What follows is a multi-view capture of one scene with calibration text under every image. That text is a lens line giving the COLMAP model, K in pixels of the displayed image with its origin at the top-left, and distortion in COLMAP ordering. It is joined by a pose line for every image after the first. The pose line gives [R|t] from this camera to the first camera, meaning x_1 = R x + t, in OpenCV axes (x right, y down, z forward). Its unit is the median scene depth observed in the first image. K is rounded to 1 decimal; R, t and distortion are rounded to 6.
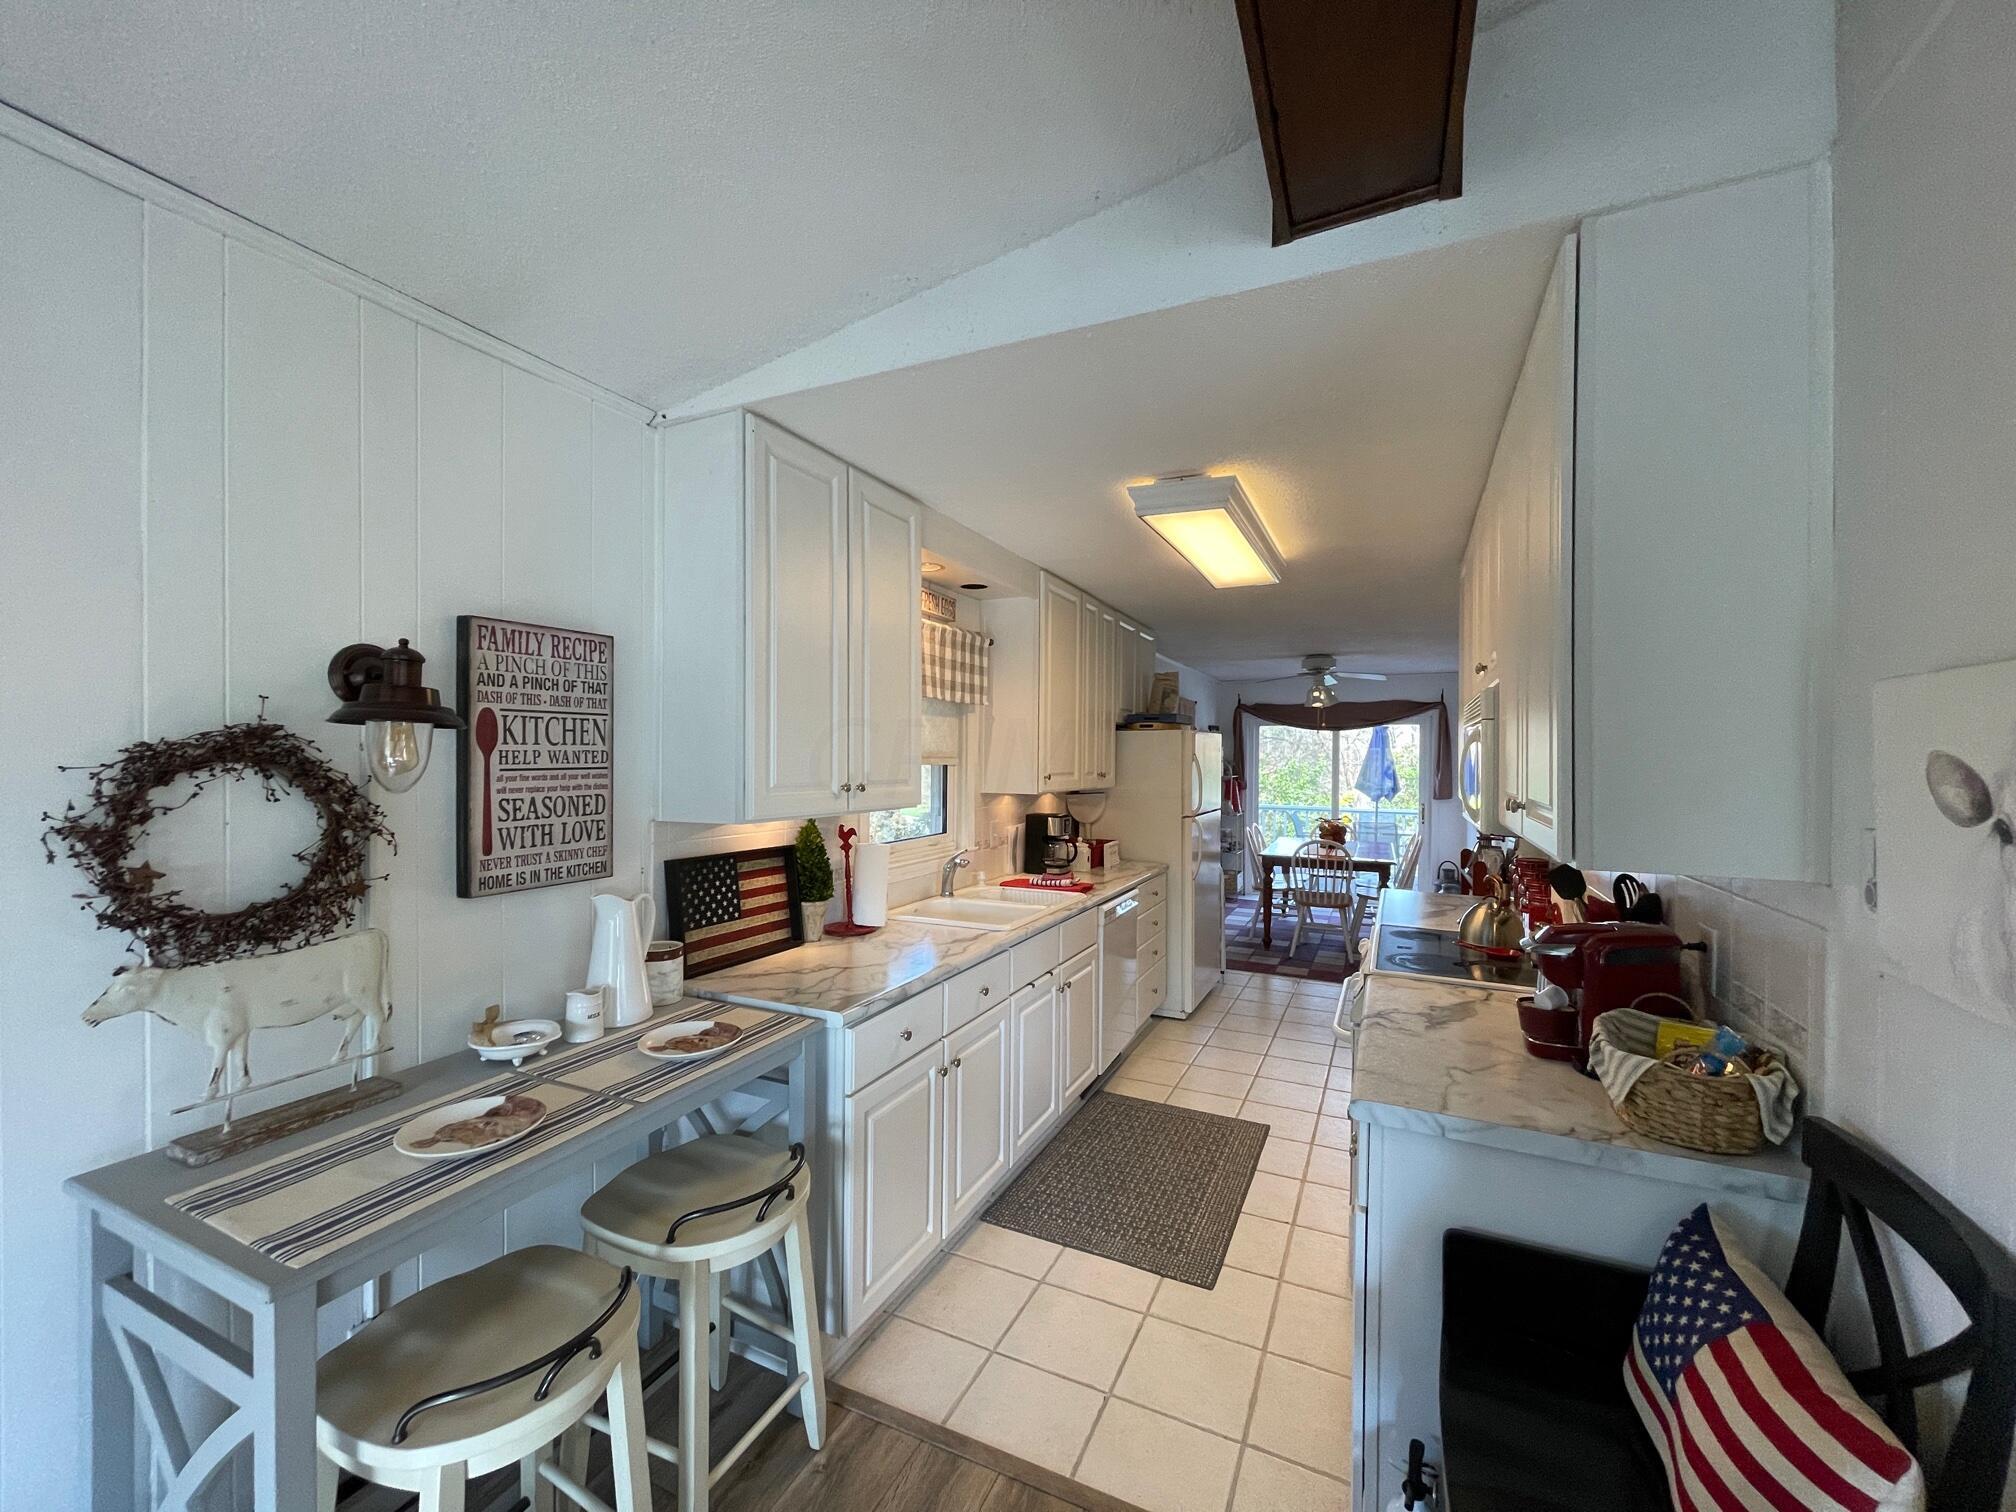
lens RADIAL K [[815.0, 0, 998.8], [0, 815.0, 760.8], [0, 0, 1]] dist [-0.006450, 0.003277]
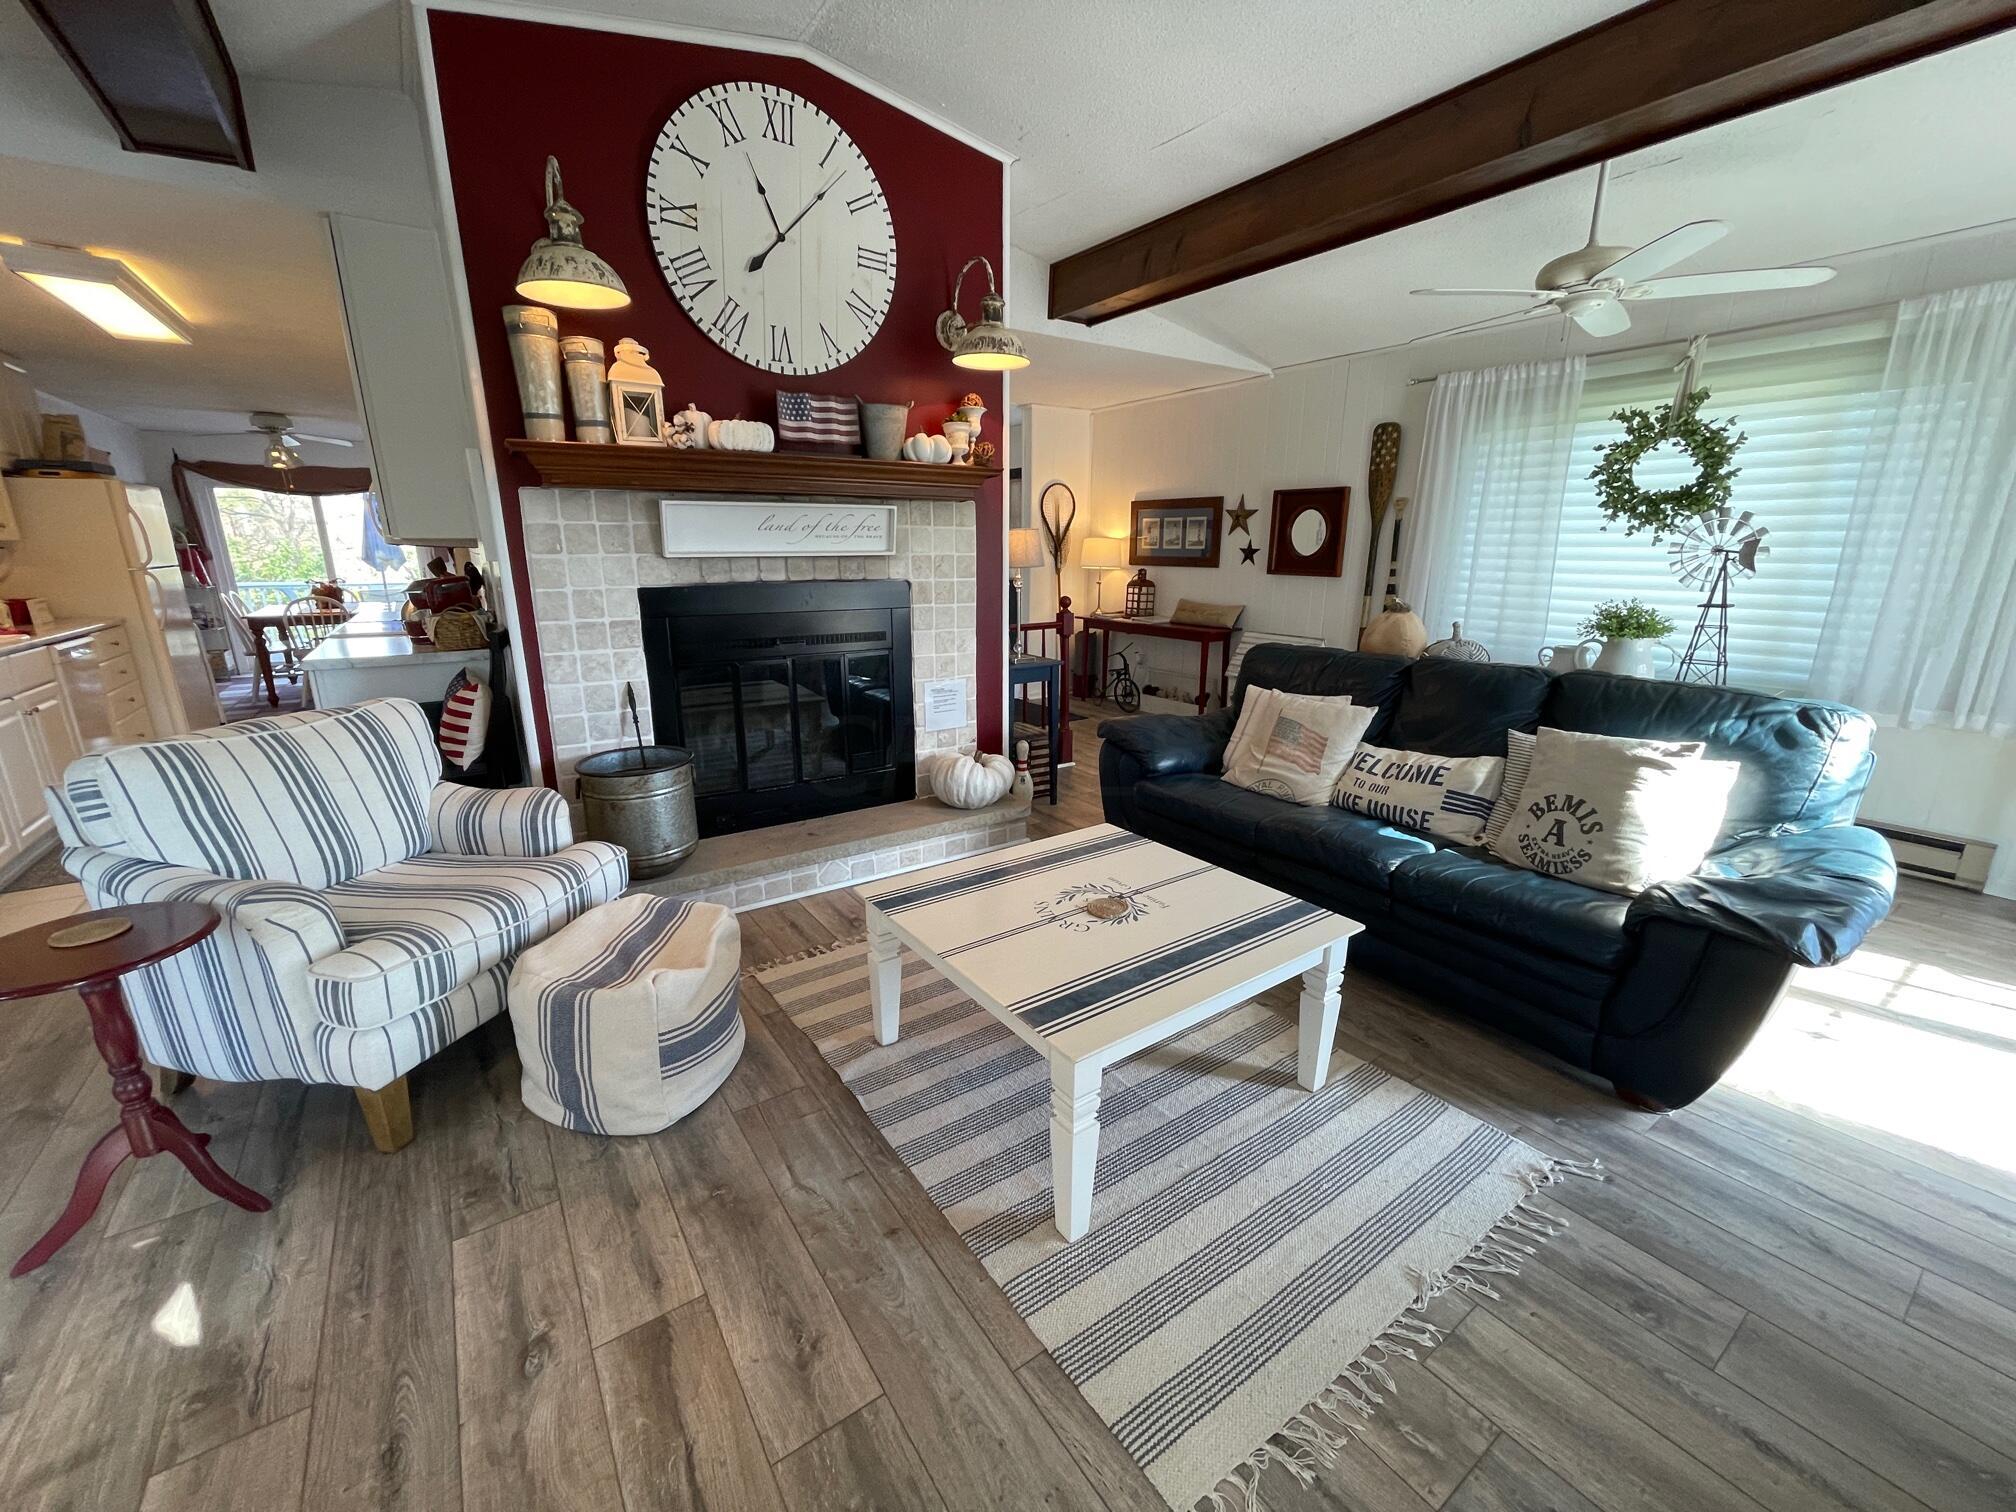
lens RADIAL K [[815.0, 0, 998.8], [0, 815.0, 760.8], [0, 0, 1]] dist [-0.006450, 0.003277]
pose [[0.499259, -0.232010, 0.834812, -0.104293], [0.010285, 0.965002, 0.262041, 0.033844], [-0.866392, -0.122240, 0.484173, -0.352959]]
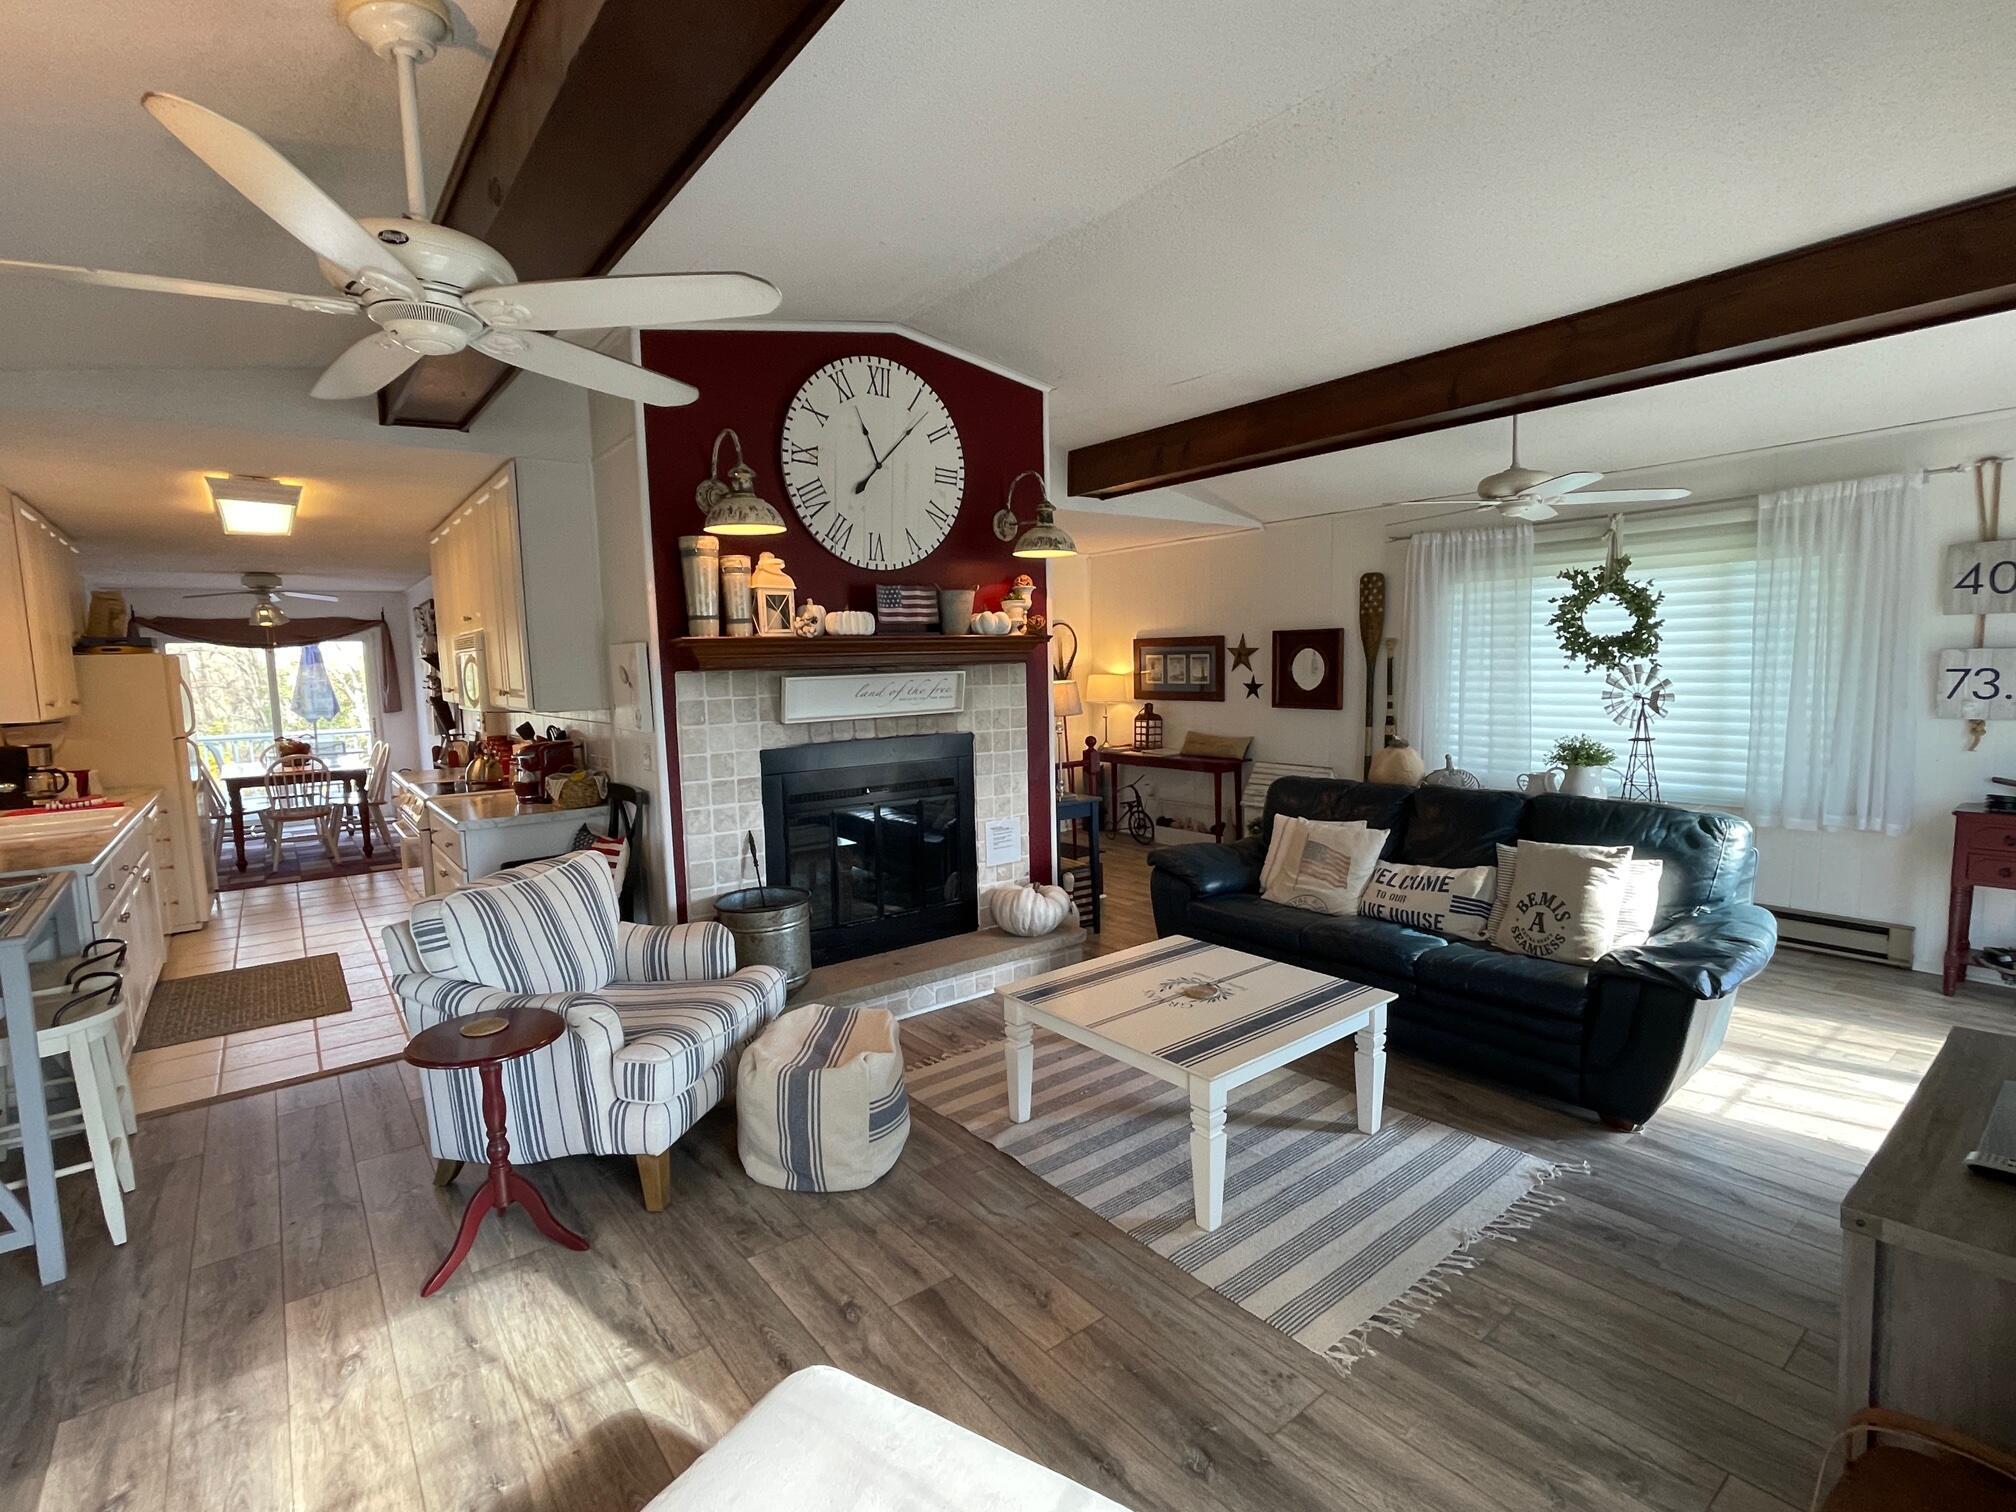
lens RADIAL K [[955.1, 0, 1003.4], [0, 955.1, 764.8], [0, 0, 1]] dist [-0.001911, -0.000872]
pose [[0.446164, -0.118585, 0.887060, -0.288888], [0.035706, 0.992752, 0.114755, 0.000916], [-0.894239, -0.019526, 0.447165, -0.366220]]
